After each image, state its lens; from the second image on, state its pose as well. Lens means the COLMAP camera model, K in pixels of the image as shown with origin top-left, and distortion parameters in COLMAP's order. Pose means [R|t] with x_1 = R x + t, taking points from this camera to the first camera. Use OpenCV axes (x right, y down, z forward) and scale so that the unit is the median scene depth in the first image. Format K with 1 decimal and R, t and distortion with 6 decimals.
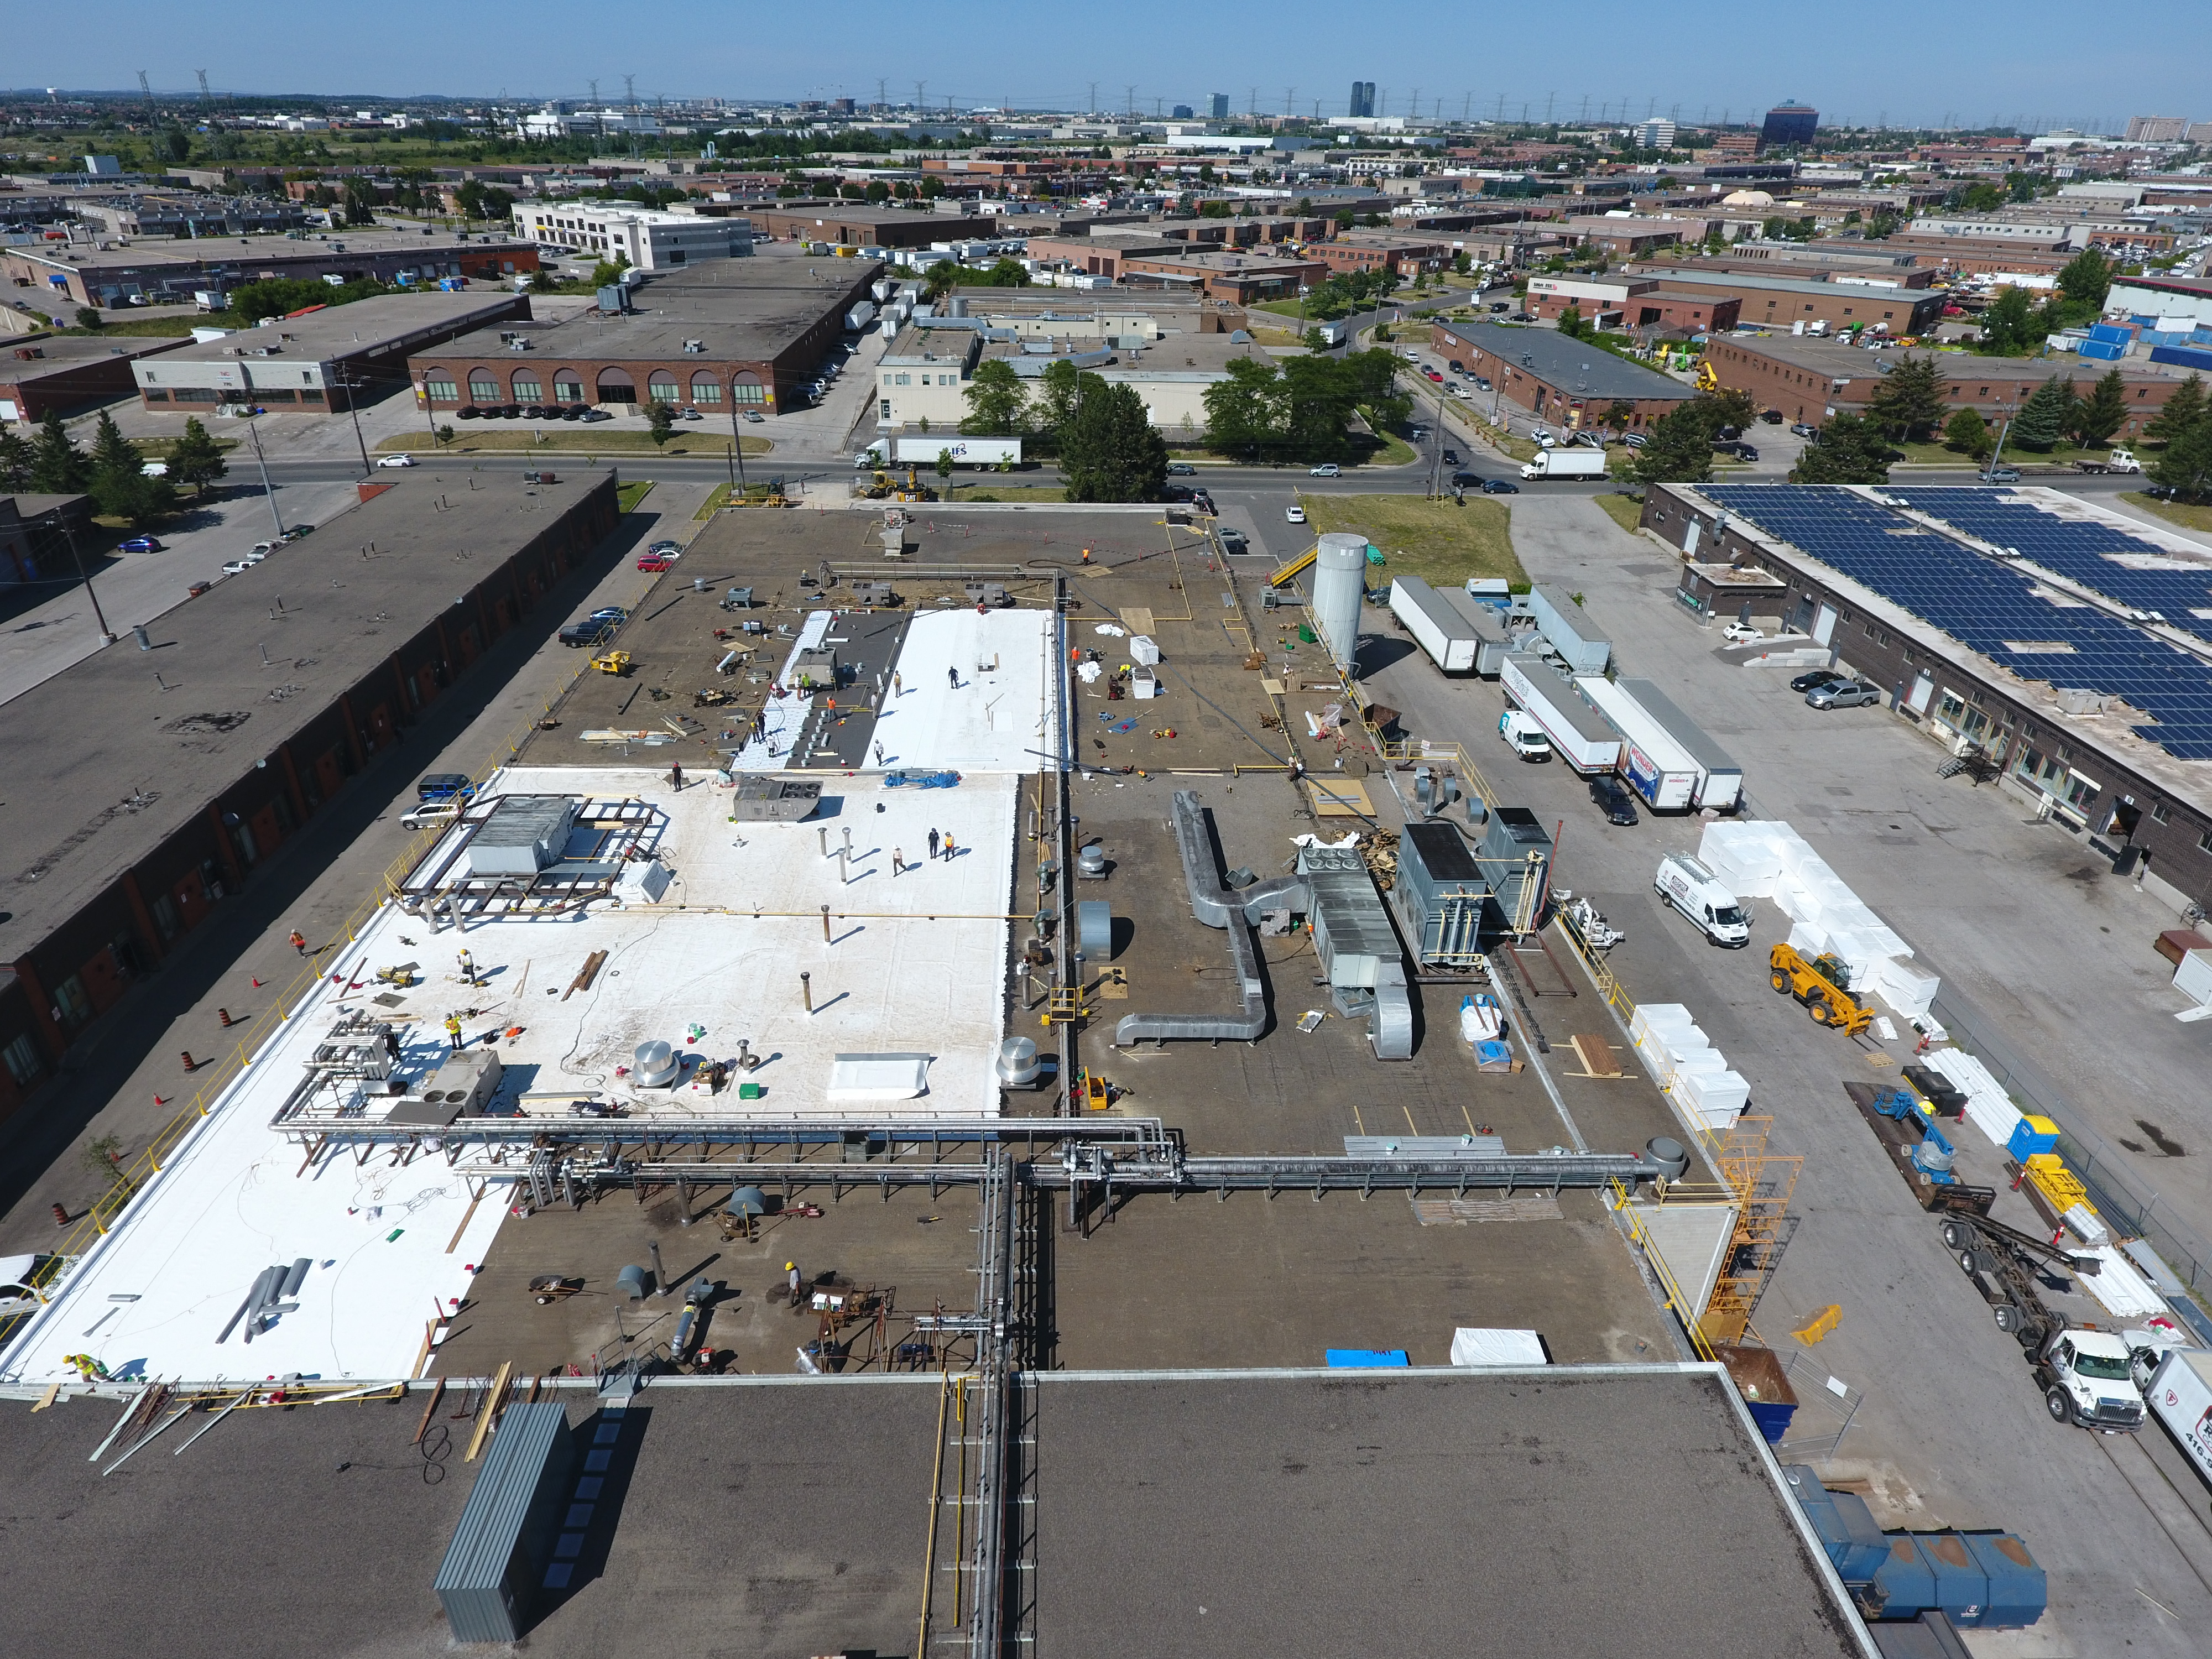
lens RADIAL K [[1293.1, 0, 1099.6], [0, 1293.1, 816.1], [0, 0, 1]] dist [-0.003520, -0.000151]
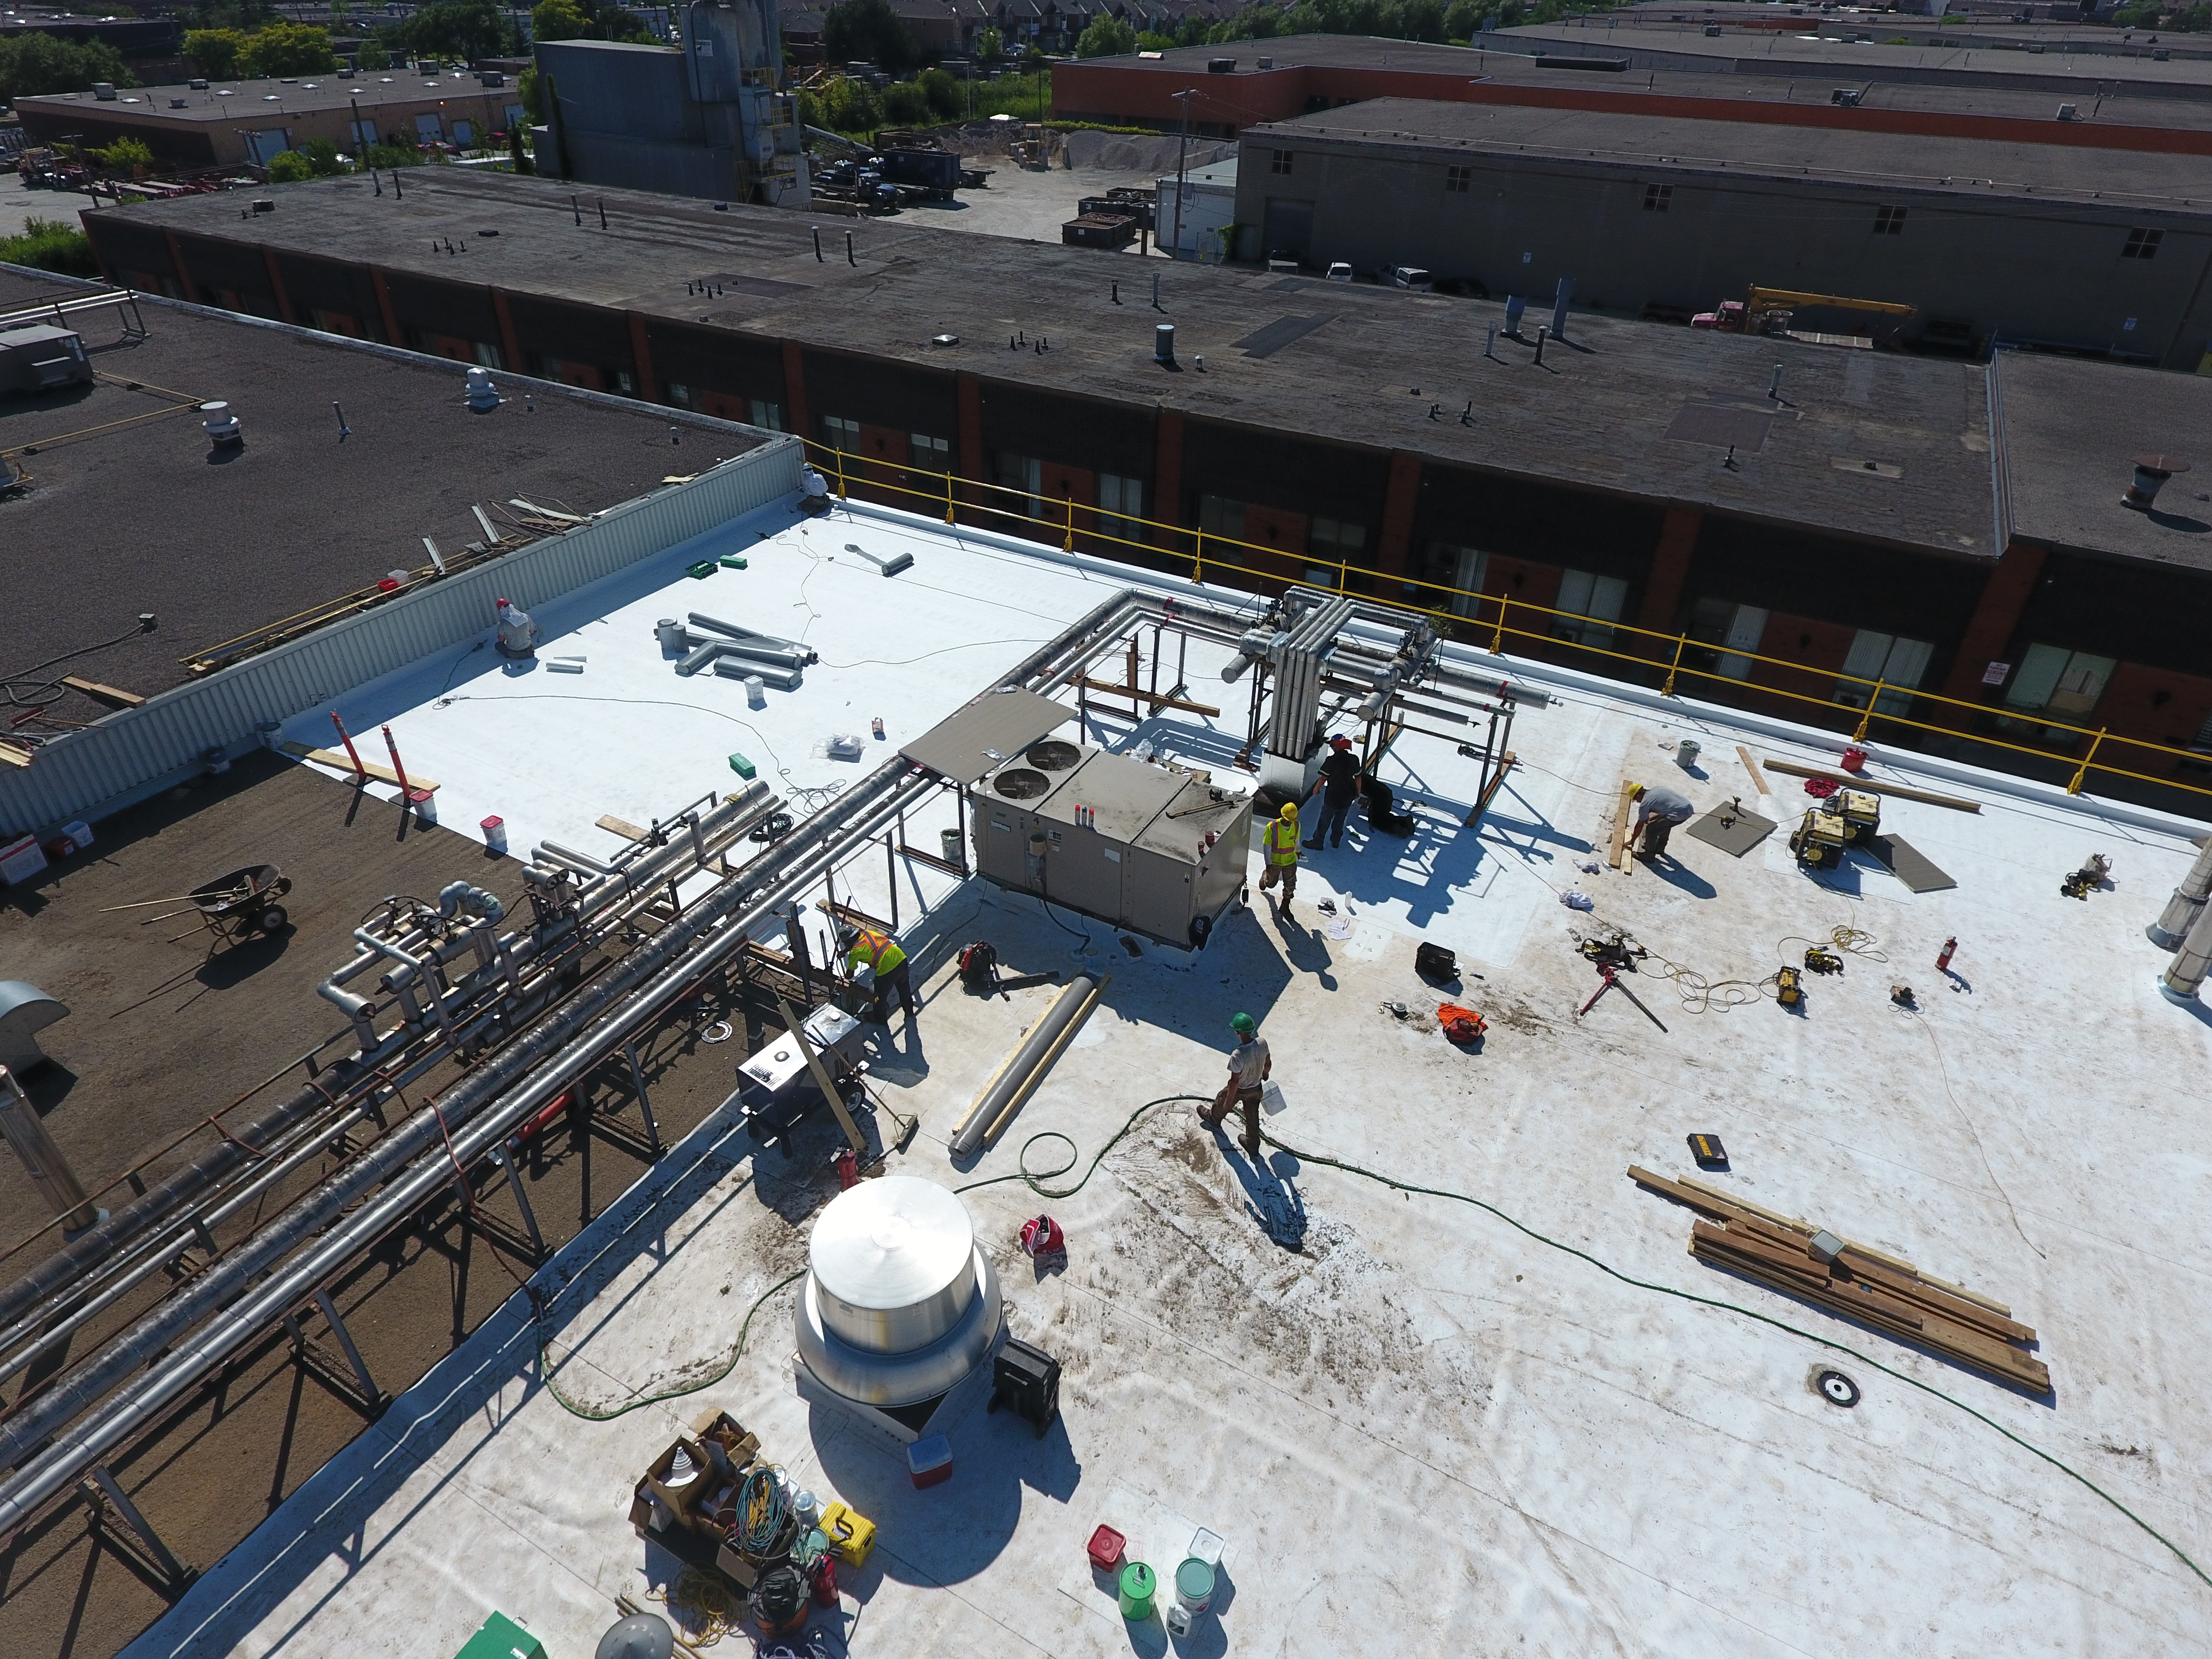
lens RADIAL K [[1293.1, 0, 1090.6], [0, 1293.1, 813.6], [0, 0, 1]] dist [-0.003520, -0.000151]
pose [[-0.522461, 0.453813, -0.721864, -0.122156], [-0.426311, 0.594161, 0.682079, -0.010723], [0.738439, 0.664099, -0.116961, 0.508657]]
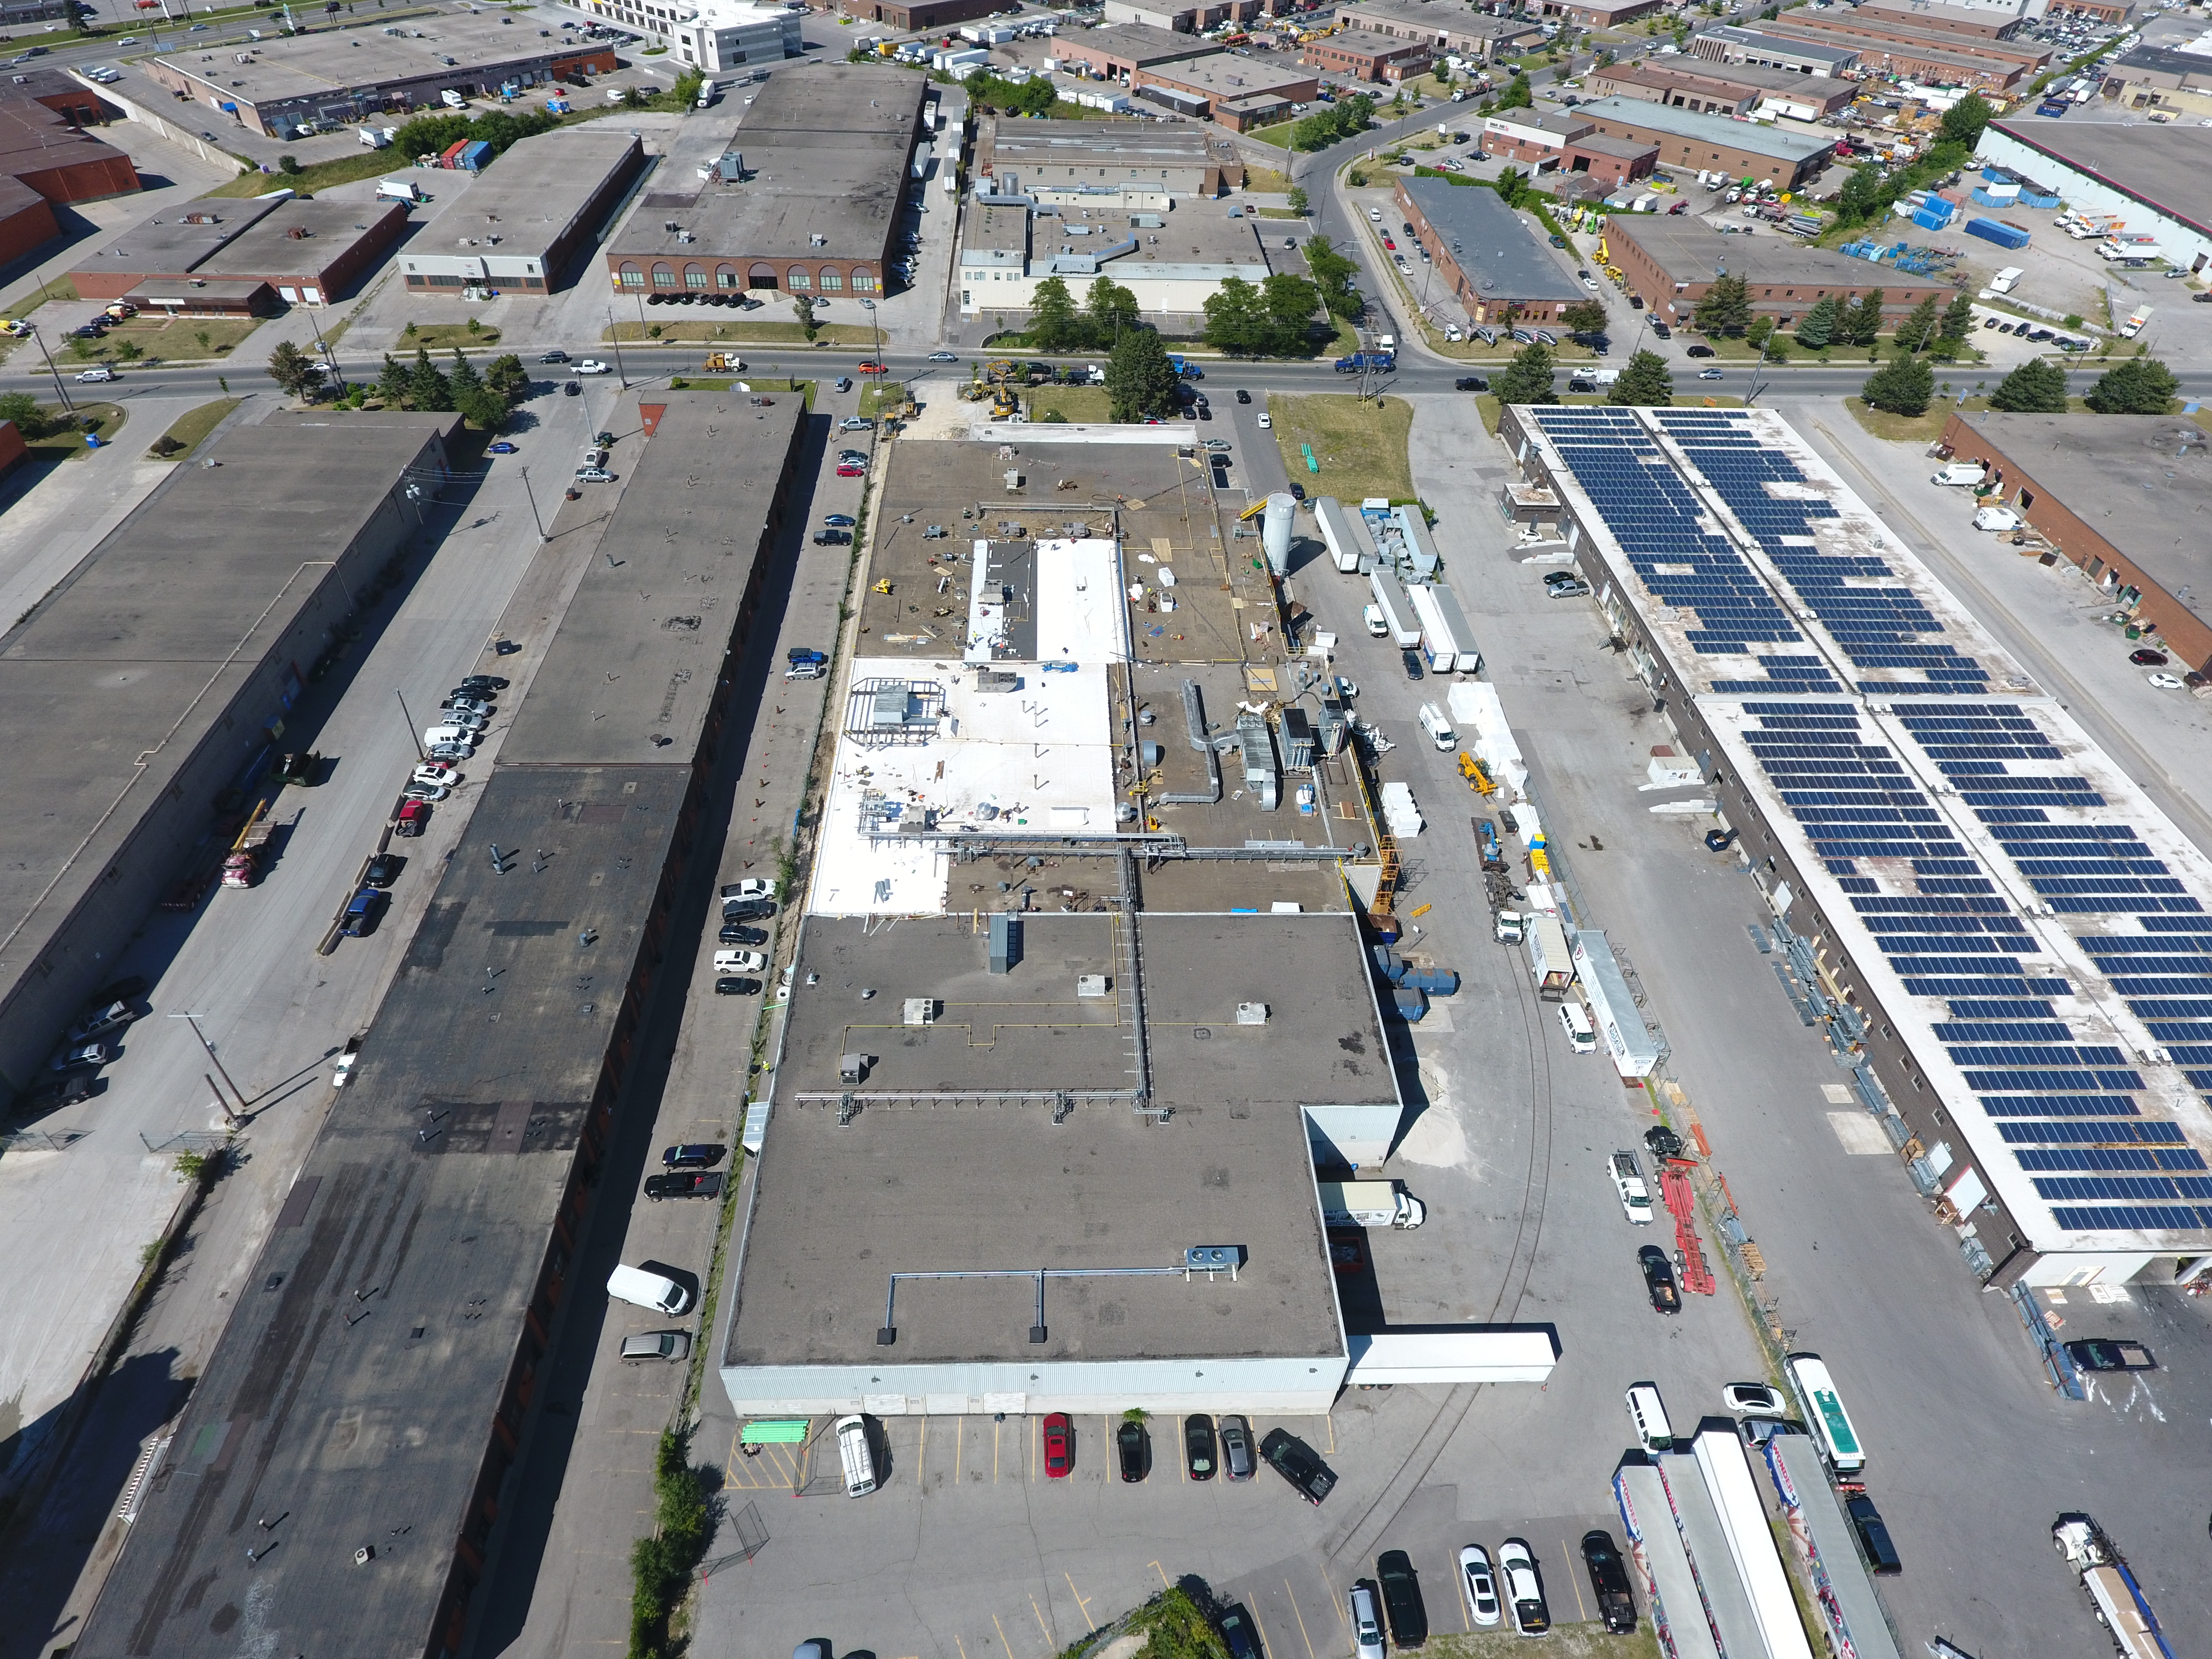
lens RADIAL K [[1293.1, 0, 1112.2], [0, 1293.1, 817.5], [0, 0, 1]] dist [-0.003520, -0.000151]
pose [[0.999698, 0.010007, 0.022457, -0.073850], [-0.015123, 0.970464, 0.240770, -0.219489], [-0.019384, -0.241036, 0.970322, -0.790994]]
